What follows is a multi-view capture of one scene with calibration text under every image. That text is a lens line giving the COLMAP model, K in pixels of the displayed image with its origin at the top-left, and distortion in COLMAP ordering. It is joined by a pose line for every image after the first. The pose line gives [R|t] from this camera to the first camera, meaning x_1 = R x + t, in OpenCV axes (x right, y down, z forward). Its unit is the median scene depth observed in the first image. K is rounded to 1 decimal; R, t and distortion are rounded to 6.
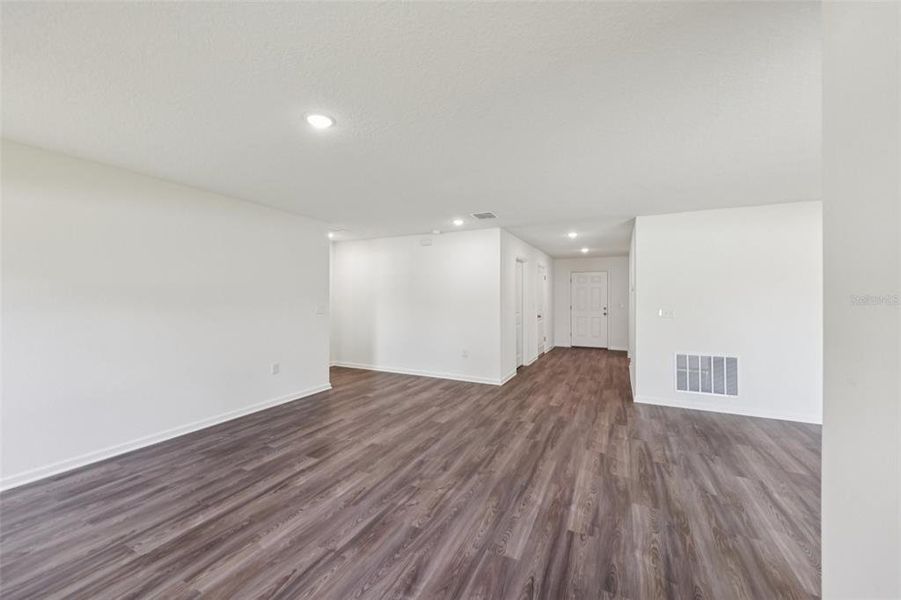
lens RADIAL K [[358.2, 0, 447.0], [0, 358.2, 293.3], [0, 0, 1]] dist [0.009276, -0.000272]
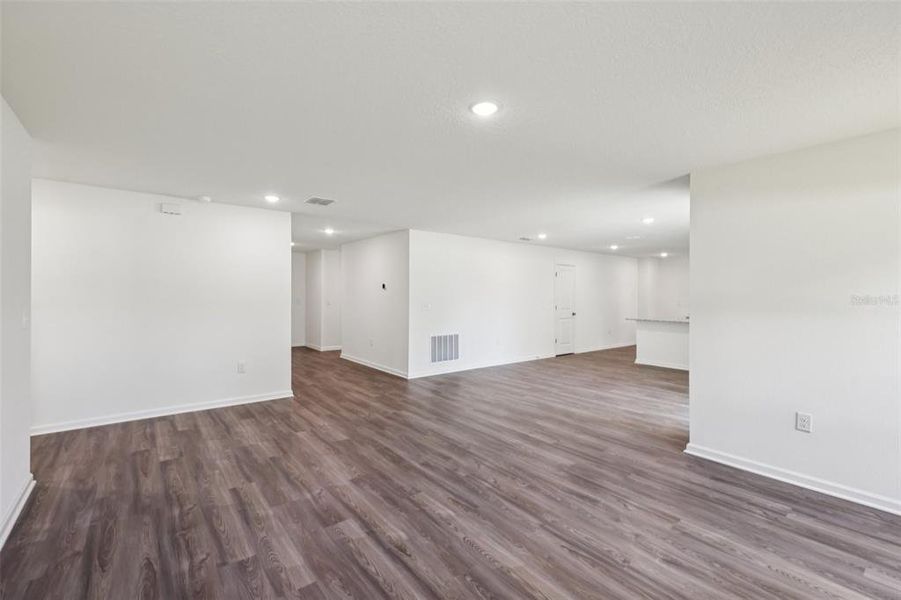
lens RADIAL K [[383.9, 0, 451.3], [0, 383.9, 291.6], [0, 0, 1]] dist [0.003334, -0.000029]
pose [[0.434416, 0.005504, 0.900696, -0.877947], [-0.010121, 0.999948, -0.001230, 0.002913], [-0.900656, -0.008581, 0.434449, 0.437193]]
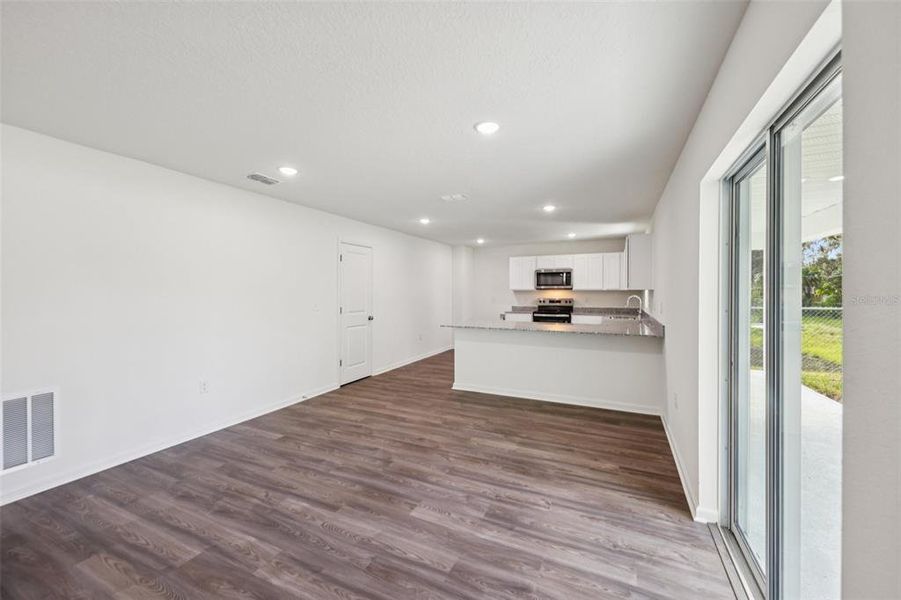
lens RADIAL K [[358.2, 0, 447.0], [0, 358.2, 293.3], [0, 0, 1]] dist [0.009276, -0.000272]
pose [[-0.005663, -0.013520, 0.999893, 0.280649], [-0.007732, 0.999879, 0.013476, 0.003699], [-0.999954, -0.007655, -0.005767, 0.480756]]
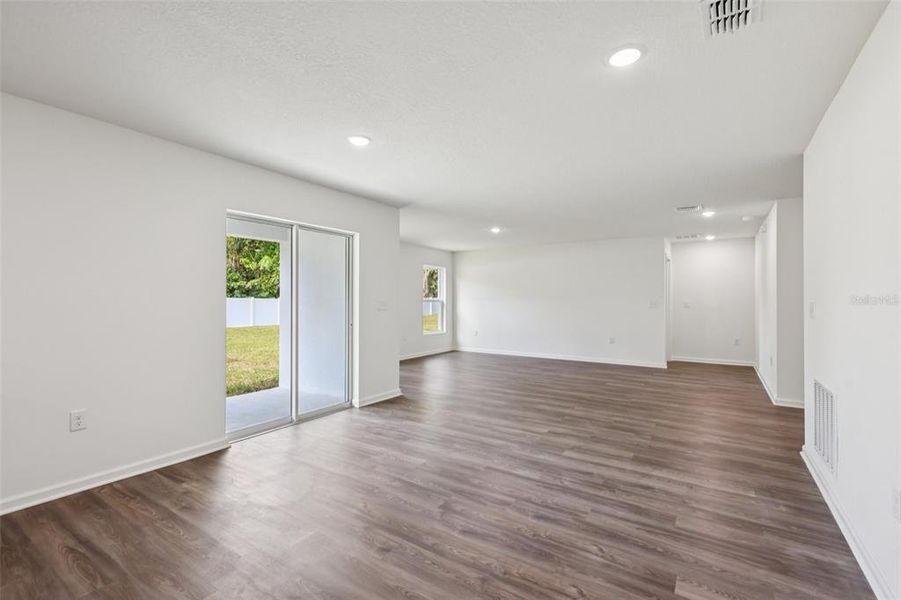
lens RADIAL K [[416.5, 0, 450.5], [0, 416.5, 300.0], [0, 0, 1]] dist [0.001614, -0.000279]
pose [[-0.131099, -0.005857, -0.991352, 1.925757], [0.006786, 0.999954, -0.006805, 0.056190], [0.991346, -0.007619, -0.131053, 0.731613]]
